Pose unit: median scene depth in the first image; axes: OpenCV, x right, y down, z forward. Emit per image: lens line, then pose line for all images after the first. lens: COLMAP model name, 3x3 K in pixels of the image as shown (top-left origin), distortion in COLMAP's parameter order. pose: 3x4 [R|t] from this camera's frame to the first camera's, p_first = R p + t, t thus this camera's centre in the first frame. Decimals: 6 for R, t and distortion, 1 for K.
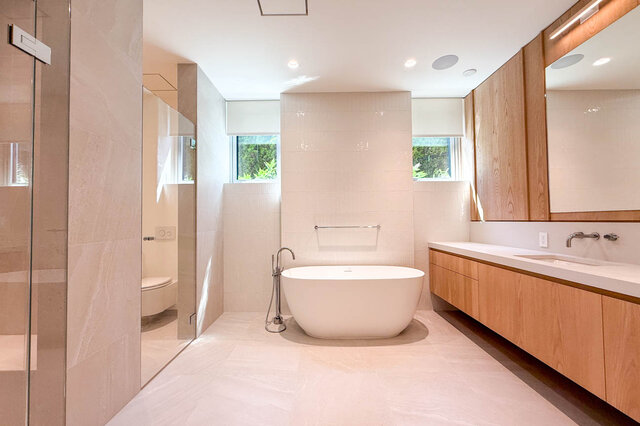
lens RADIAL K [[264.7, 0, 319.9], [0, 264.7, 214.2], [0, 0, 1]] dist [0.001420, 0.000500]
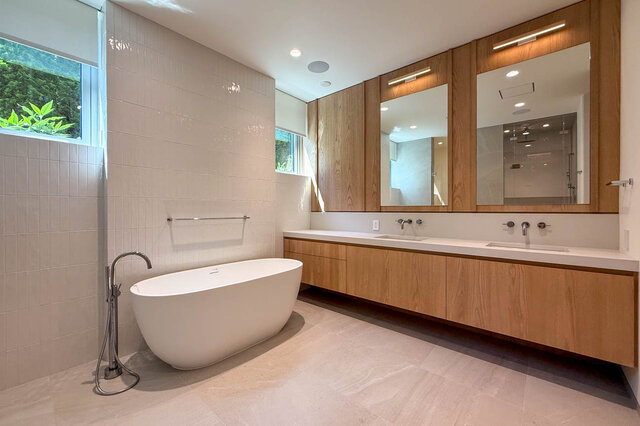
lens RADIAL K [[264.7, 0, 320.5], [0, 264.7, 211.2], [0, 0, 1]] dist [0.001420, 0.000500]
pose [[0.645939, 0.005017, 0.763373, -0.345146], [-0.023839, 0.999623, 0.013602, 0.008497], [-0.763017, -0.026984, 0.645815, 0.261696]]
